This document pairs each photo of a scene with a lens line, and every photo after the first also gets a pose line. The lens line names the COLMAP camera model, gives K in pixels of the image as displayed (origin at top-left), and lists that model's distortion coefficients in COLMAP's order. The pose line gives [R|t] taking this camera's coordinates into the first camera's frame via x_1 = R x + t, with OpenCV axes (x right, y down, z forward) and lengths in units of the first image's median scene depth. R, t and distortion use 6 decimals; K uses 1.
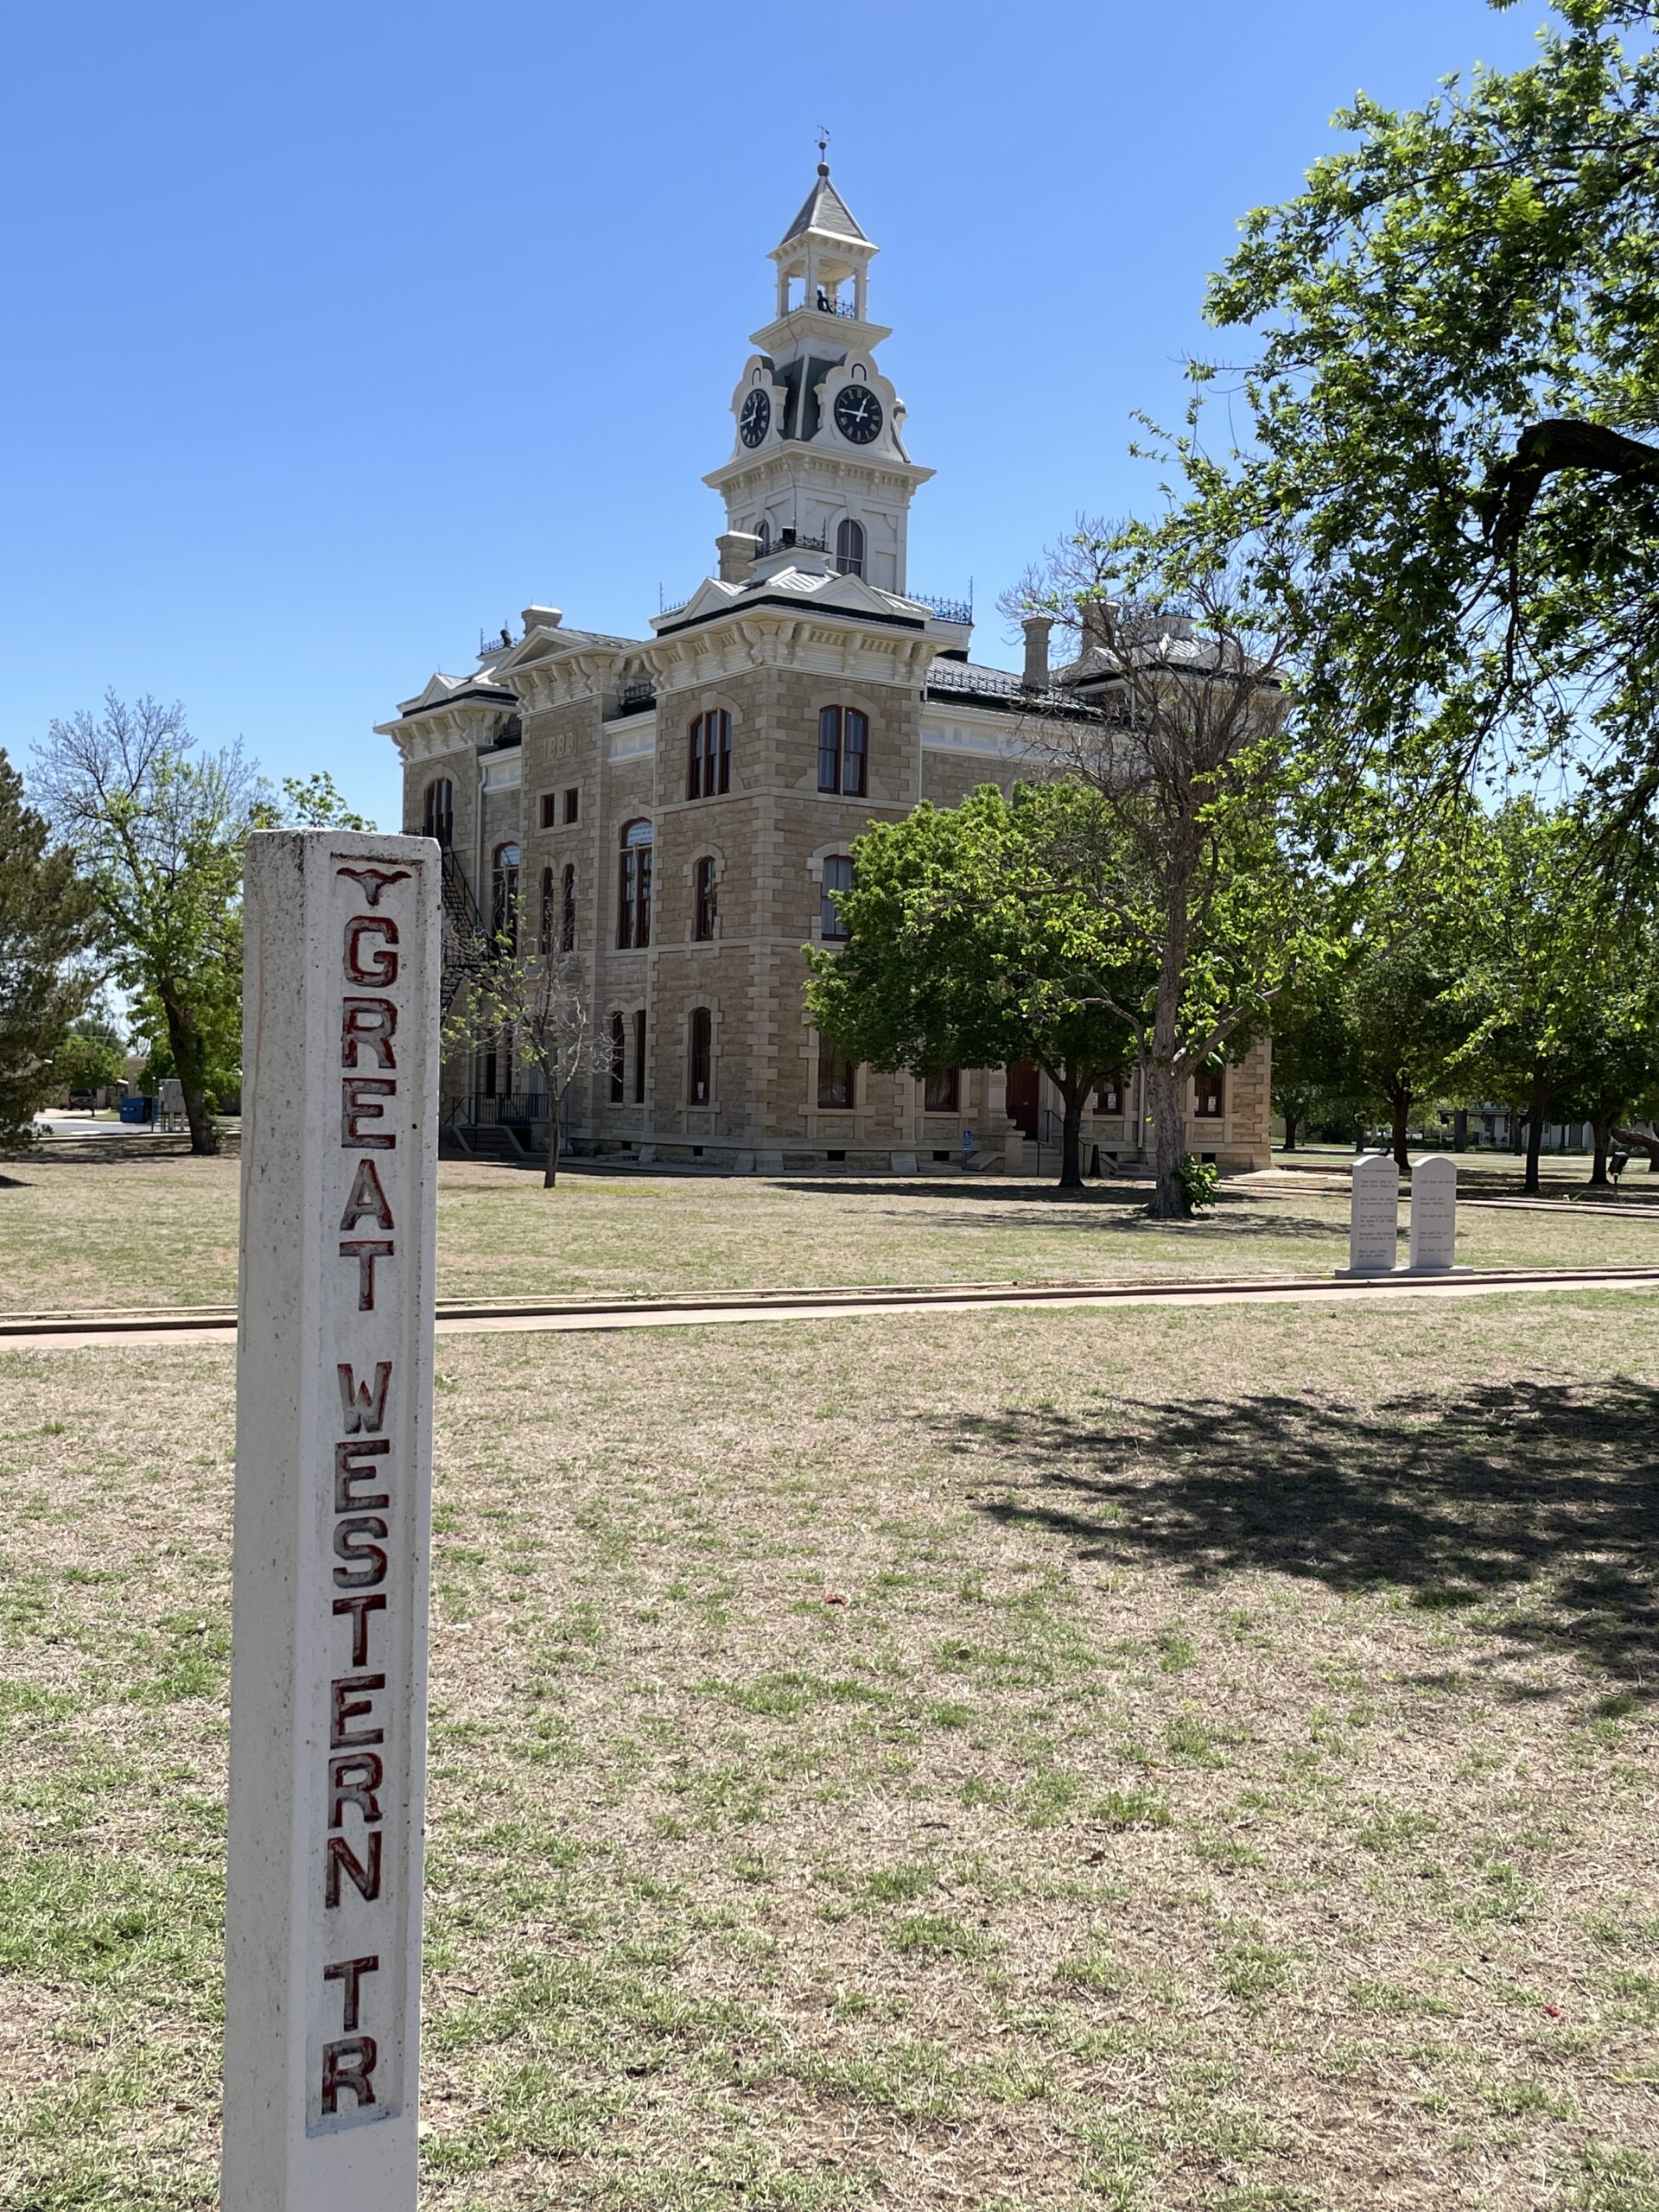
lens RADIAL K [[2243.2, 0, 825.5], [0, 2243.2, 1120.2], [0, 0, 1]] dist [0.051881, 0.000000]
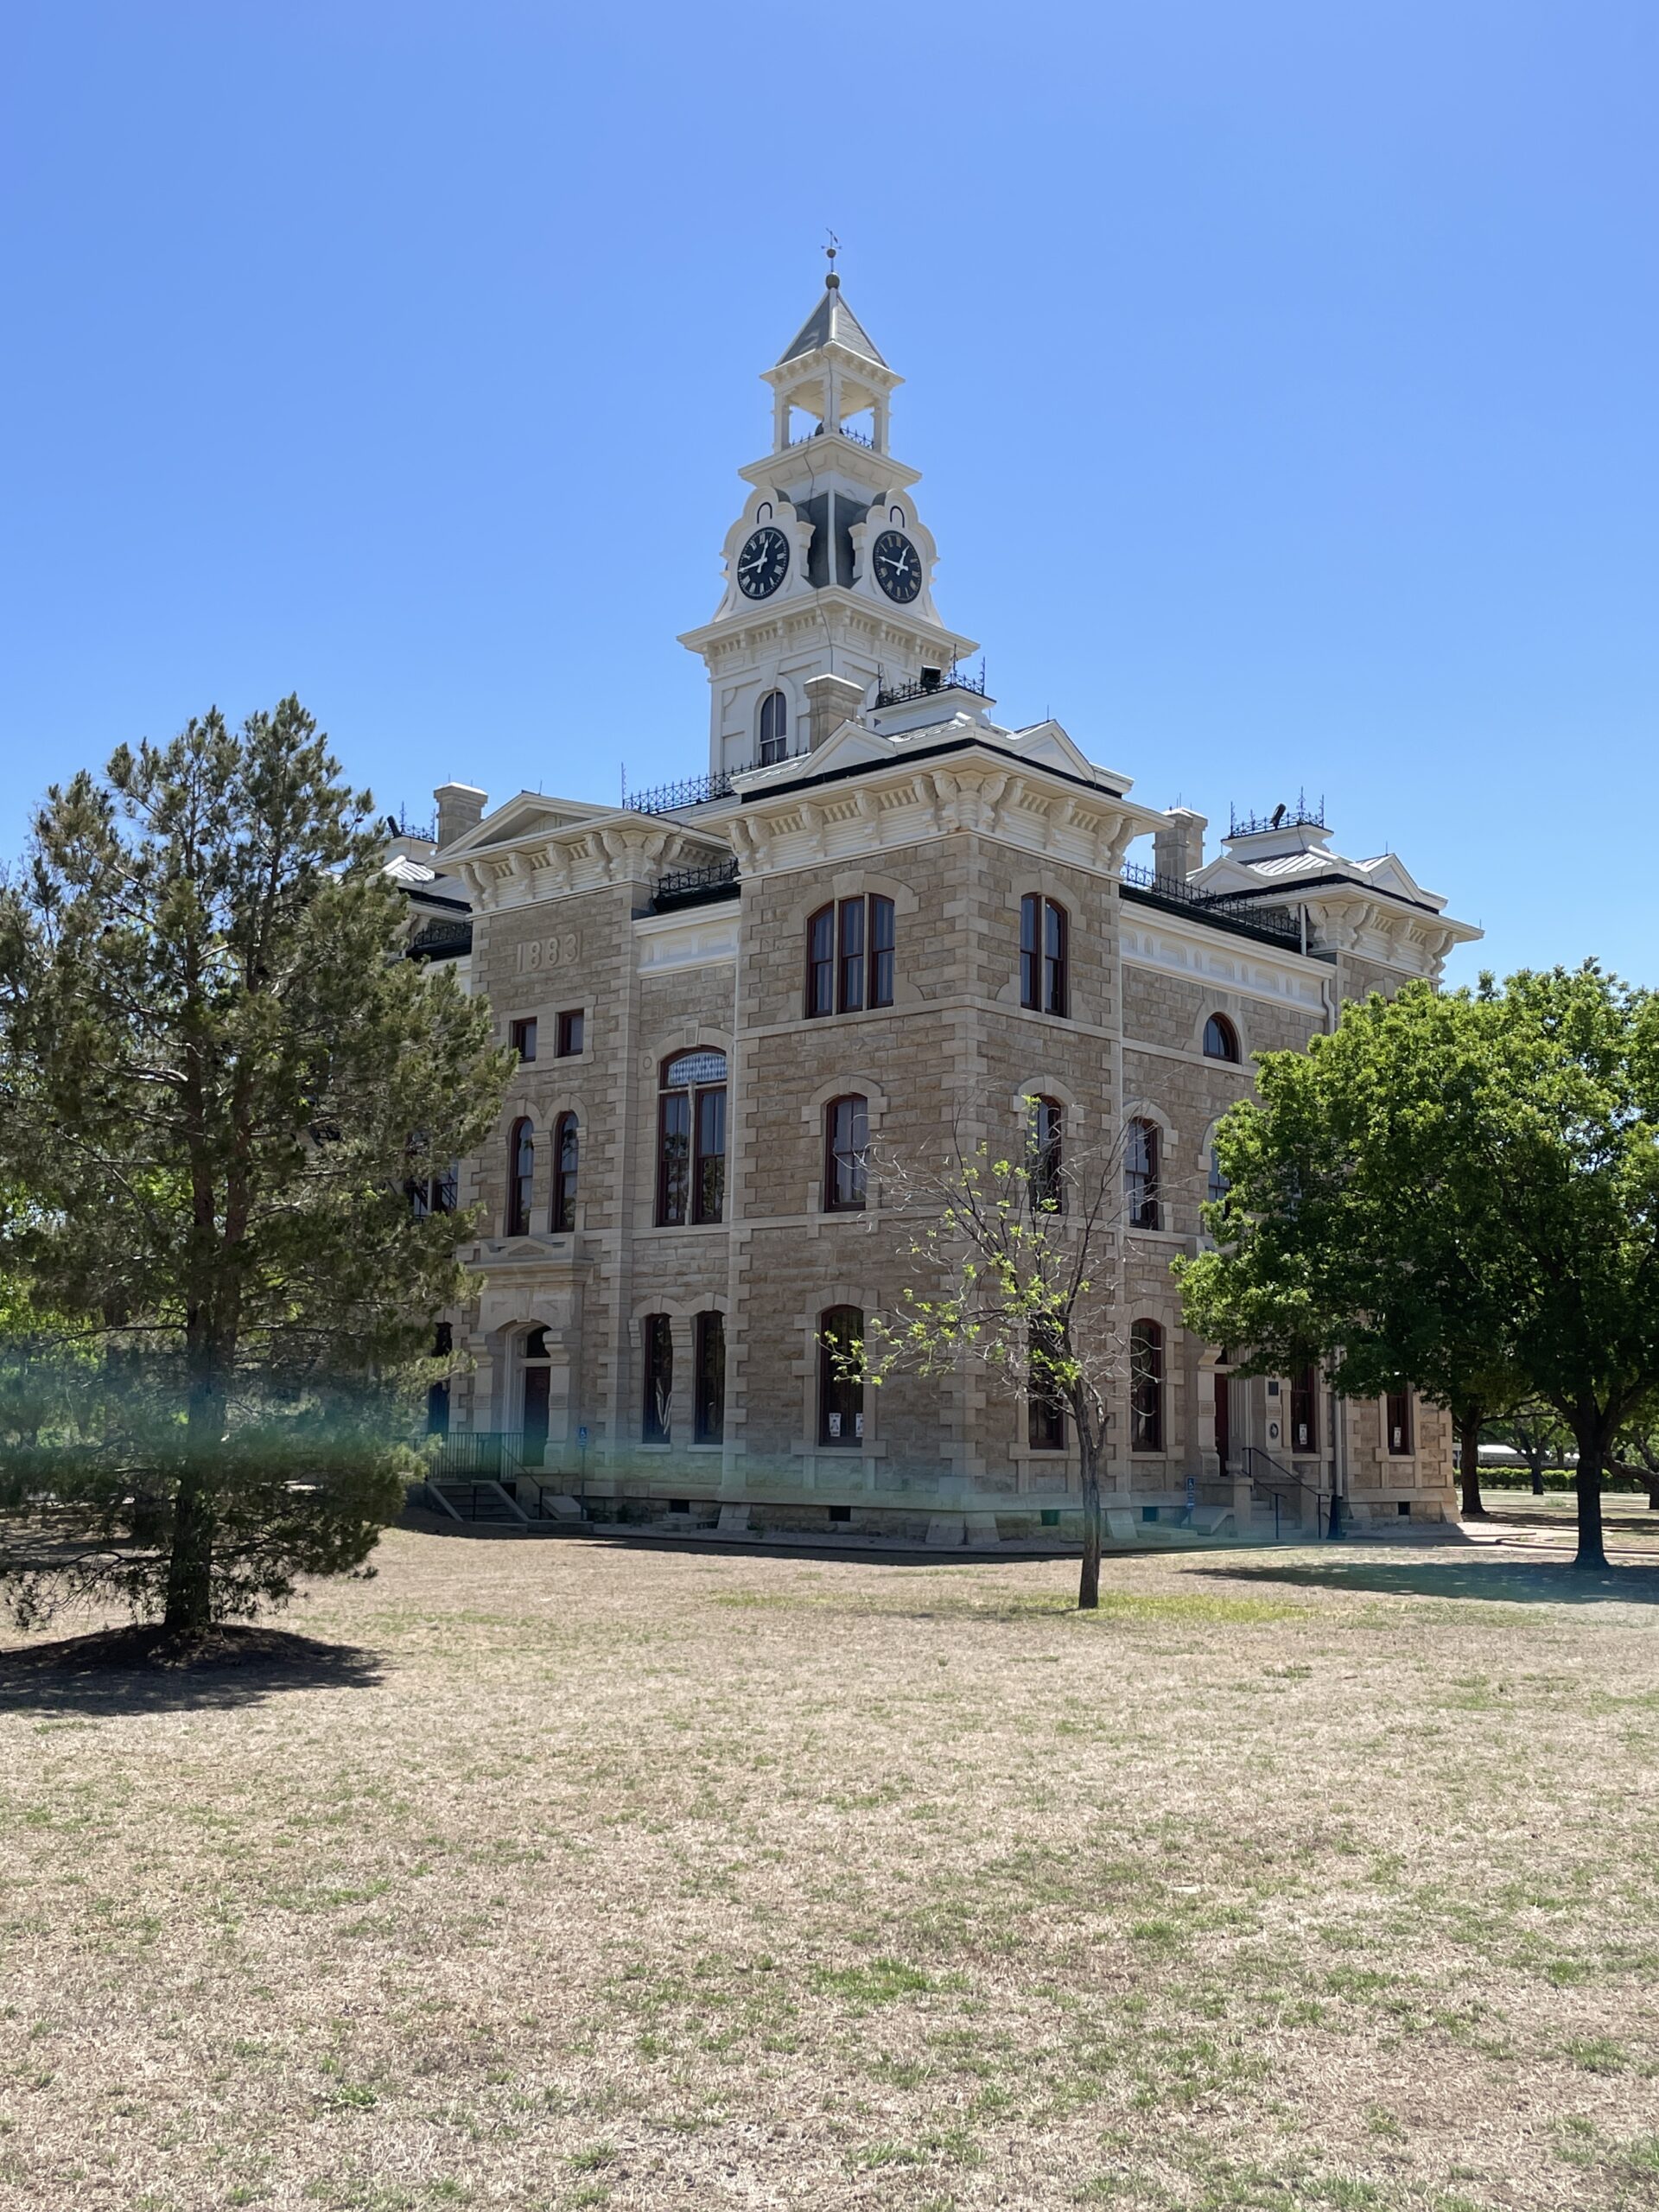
lens RADIAL K [[2243.2, 0, 838.0], [0, 2243.2, 1139.2], [0, 0, 1]] dist [0.051881, 0.000000]
pose [[0.970669, 0.021243, 0.239479, -0.201852], [0.011116, 0.991058, -0.132970, -0.007518], [-0.240162, 0.131732, 0.961753, 0.280765]]
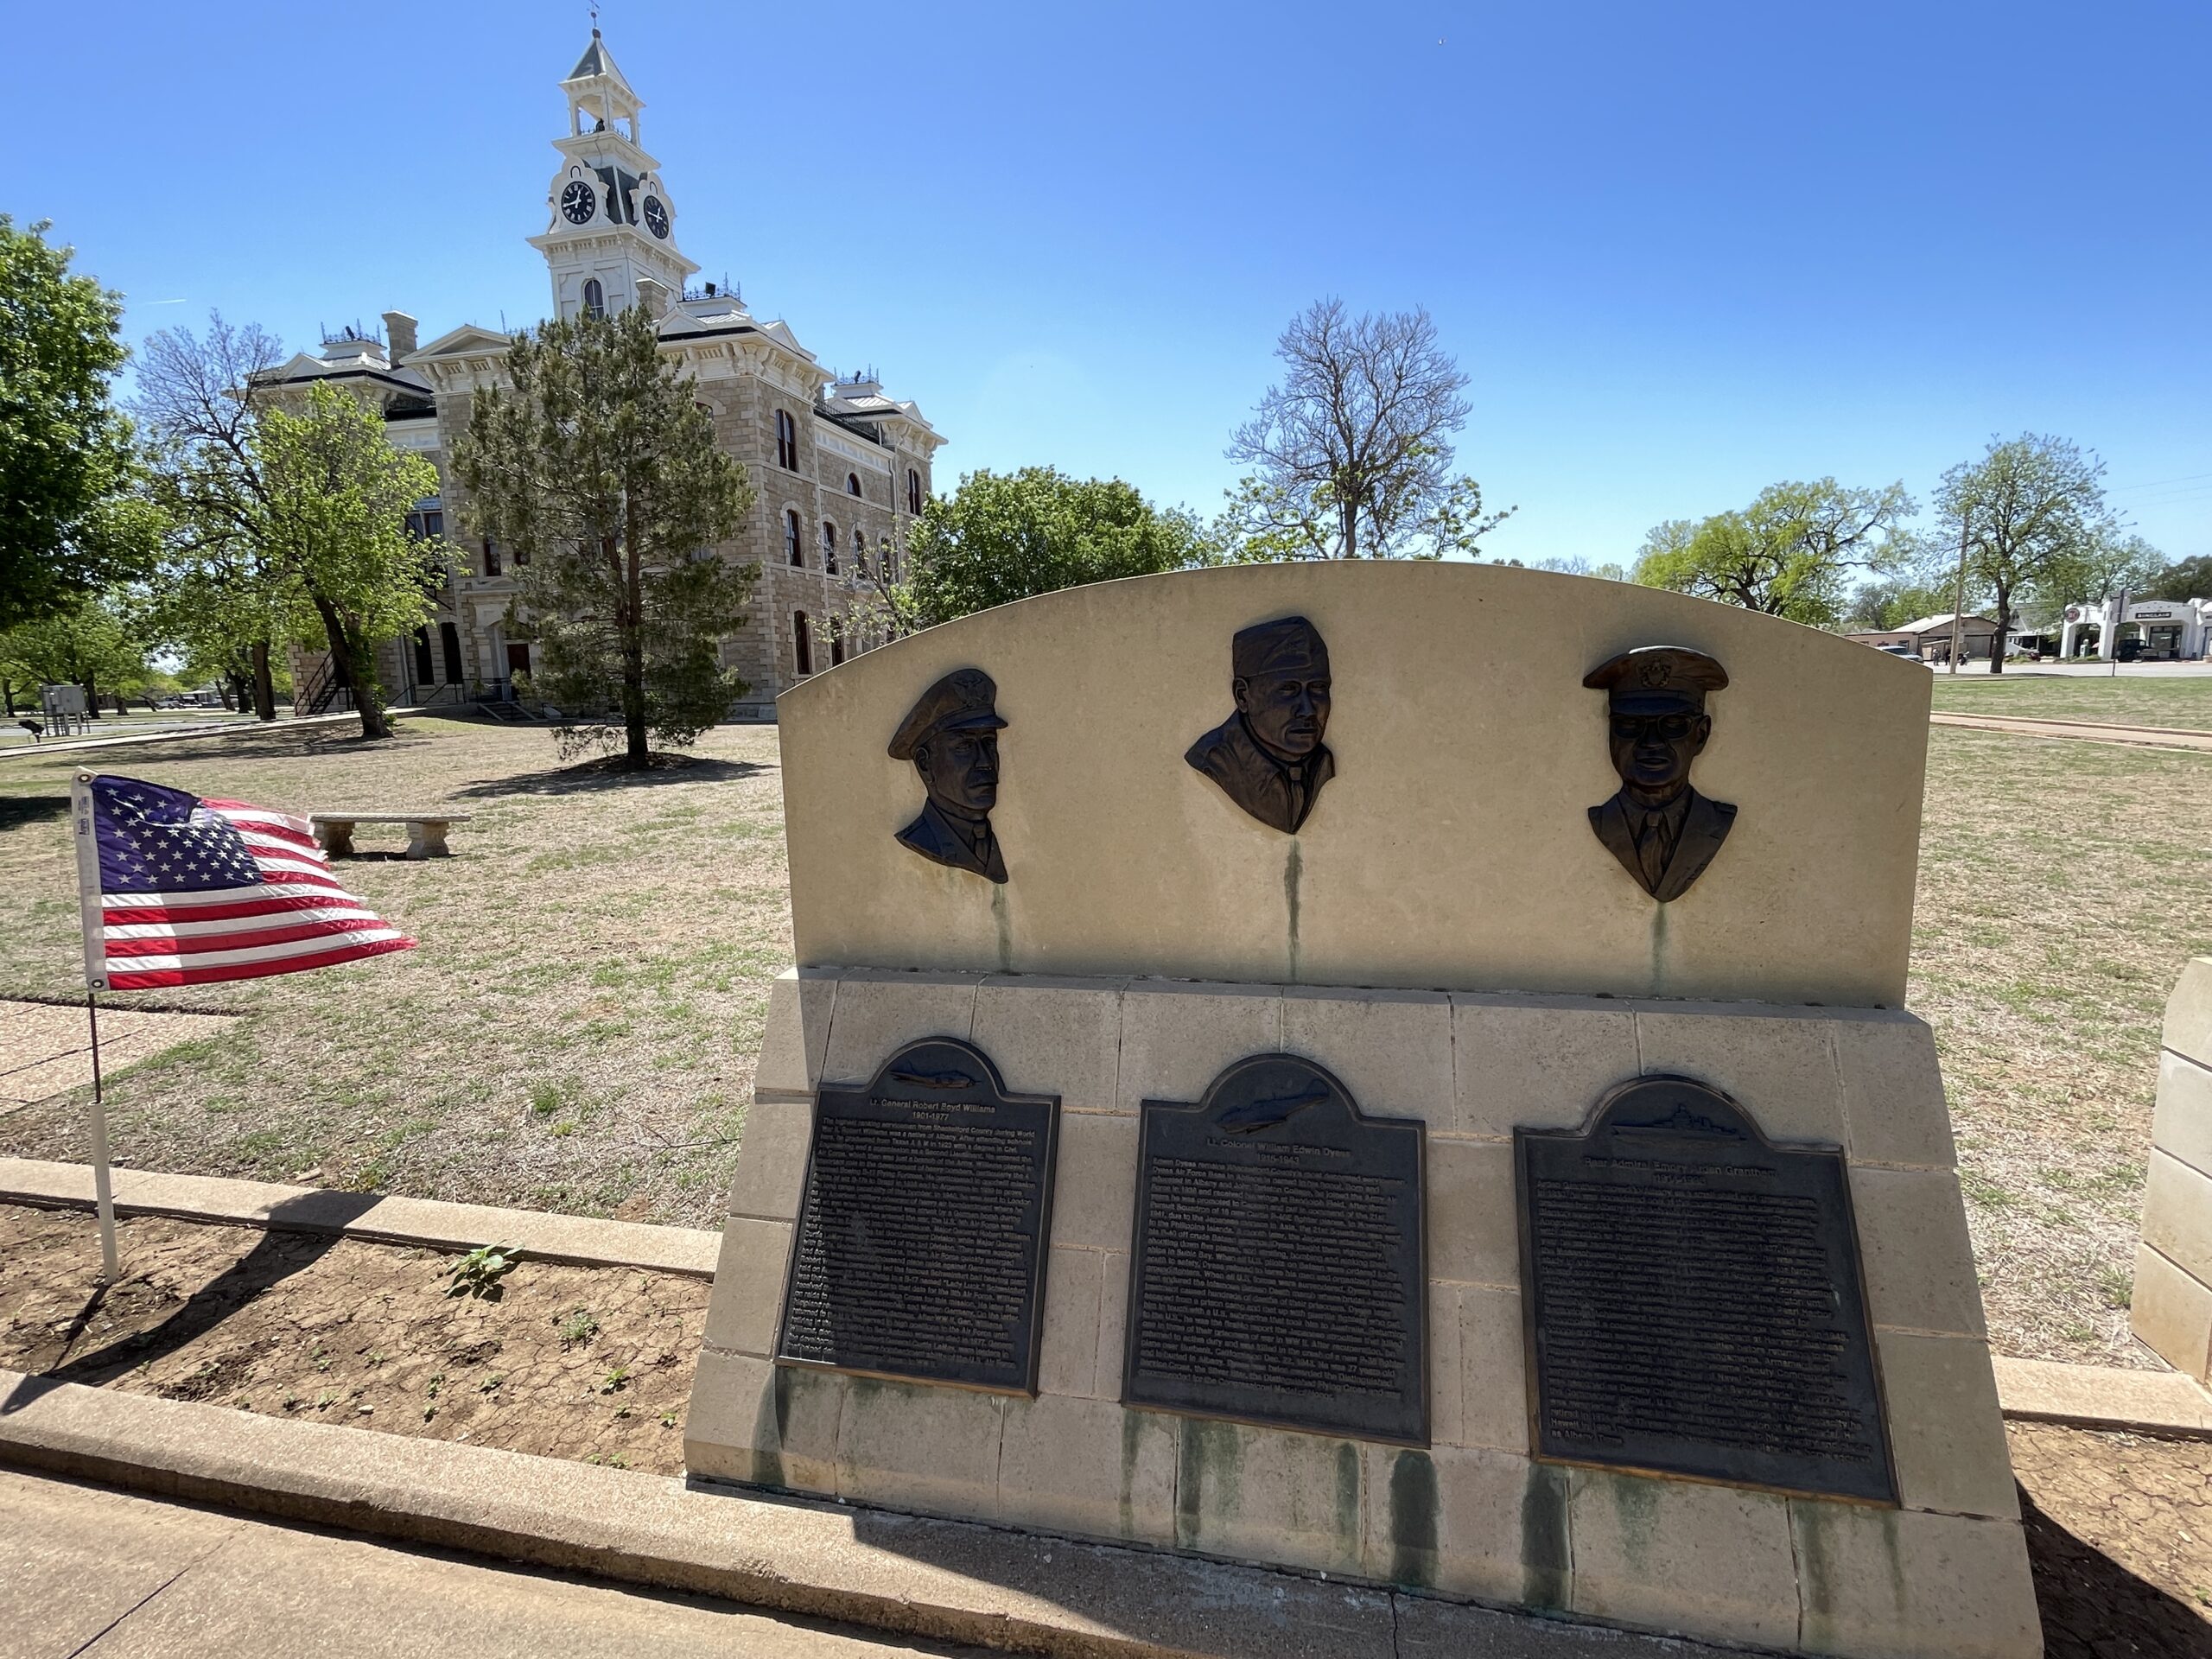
lens RADIAL K [[1013.6, 0, 1091.7], [0, 1013.6, 819.6], [0, 0, 1]] dist [-0.011302, 0.003762]
pose [[0.728143, -0.144265, 0.670071, -0.300757], [0.049498, 0.986114, 0.158520, -0.006031], [-0.683636, -0.082258, 0.725173, 0.286917]]
